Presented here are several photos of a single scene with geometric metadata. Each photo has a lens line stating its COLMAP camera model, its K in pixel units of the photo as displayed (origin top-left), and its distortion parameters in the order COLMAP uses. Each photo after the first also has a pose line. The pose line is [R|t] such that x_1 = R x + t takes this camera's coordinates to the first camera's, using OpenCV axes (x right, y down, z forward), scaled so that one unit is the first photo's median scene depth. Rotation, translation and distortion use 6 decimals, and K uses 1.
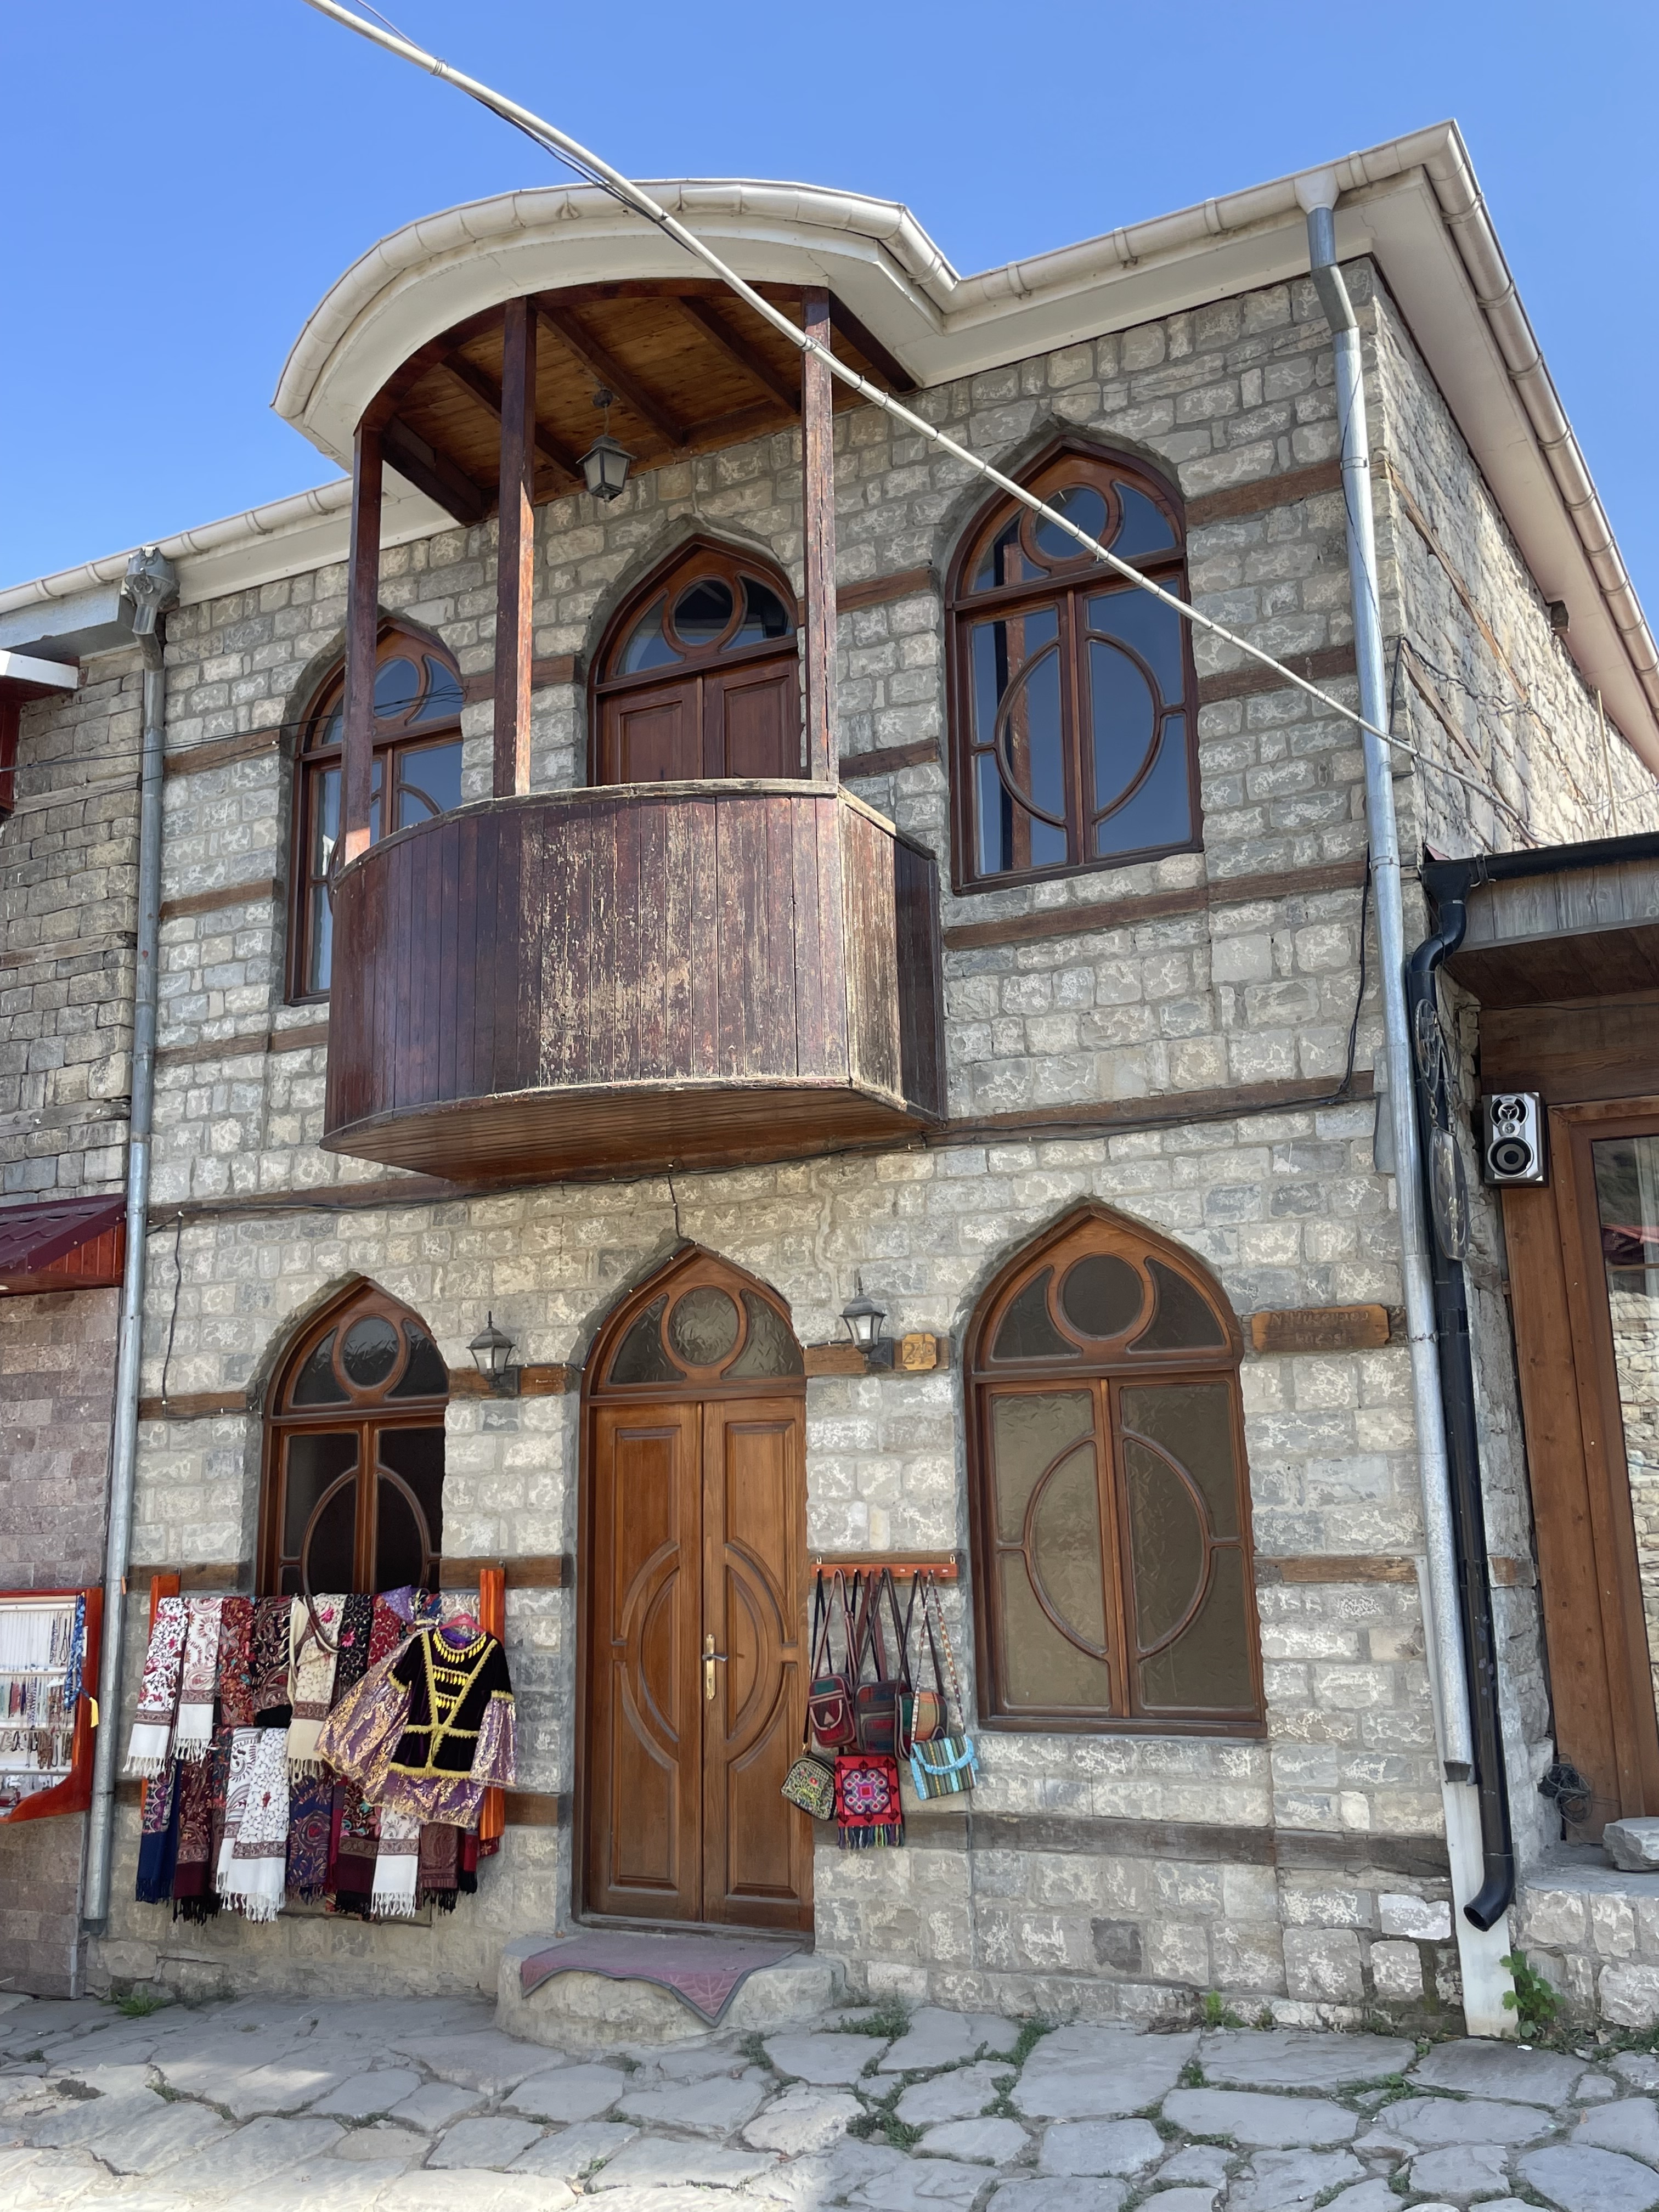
lens RADIAL K [[1993.1, 0, 828.4], [0, 1993.1, 1089.8], [0, 0, 1]] dist [0.049782, -0.041306]
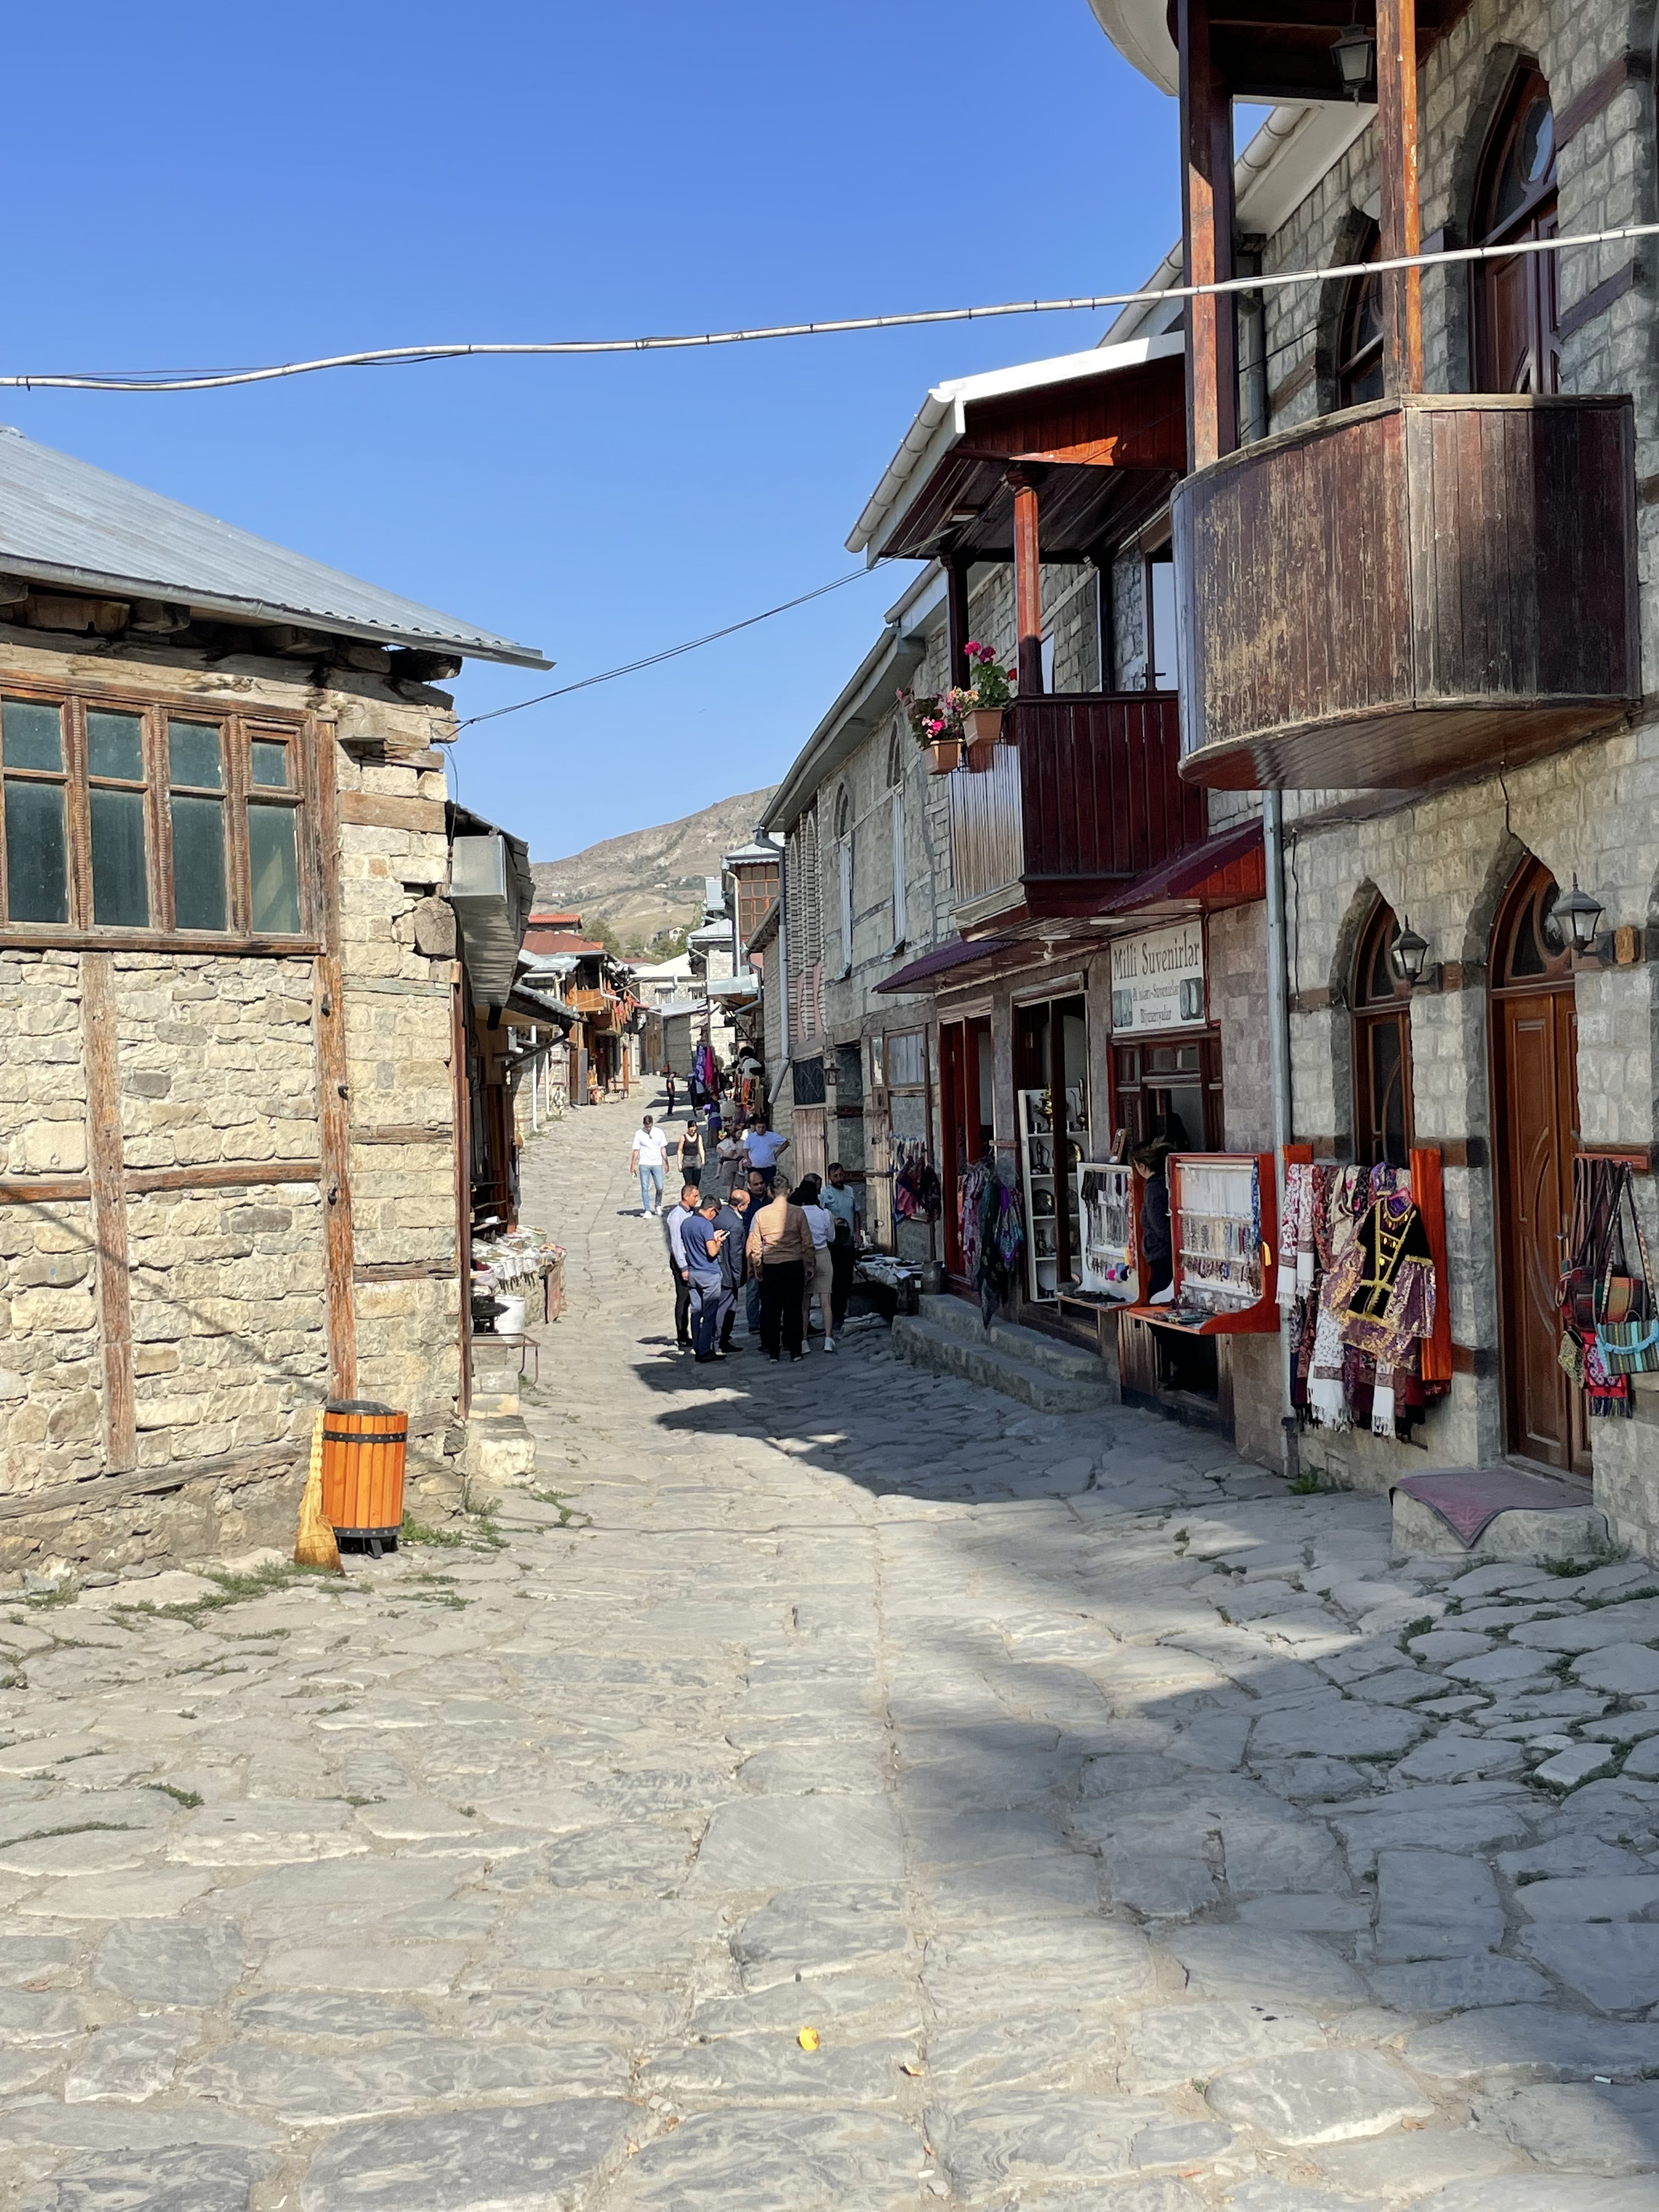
lens RADIAL K [[2422.1, 0, 837.2], [0, 2422.1, 1121.9], [0, 0, 1]] dist [0.018279, 0.000000]
pose [[0.565349, 0.005646, -0.824832, 0.759999], [0.199550, 0.969337, 0.143408, -0.029337], [0.800350, -0.245671, 0.546887, 0.023239]]
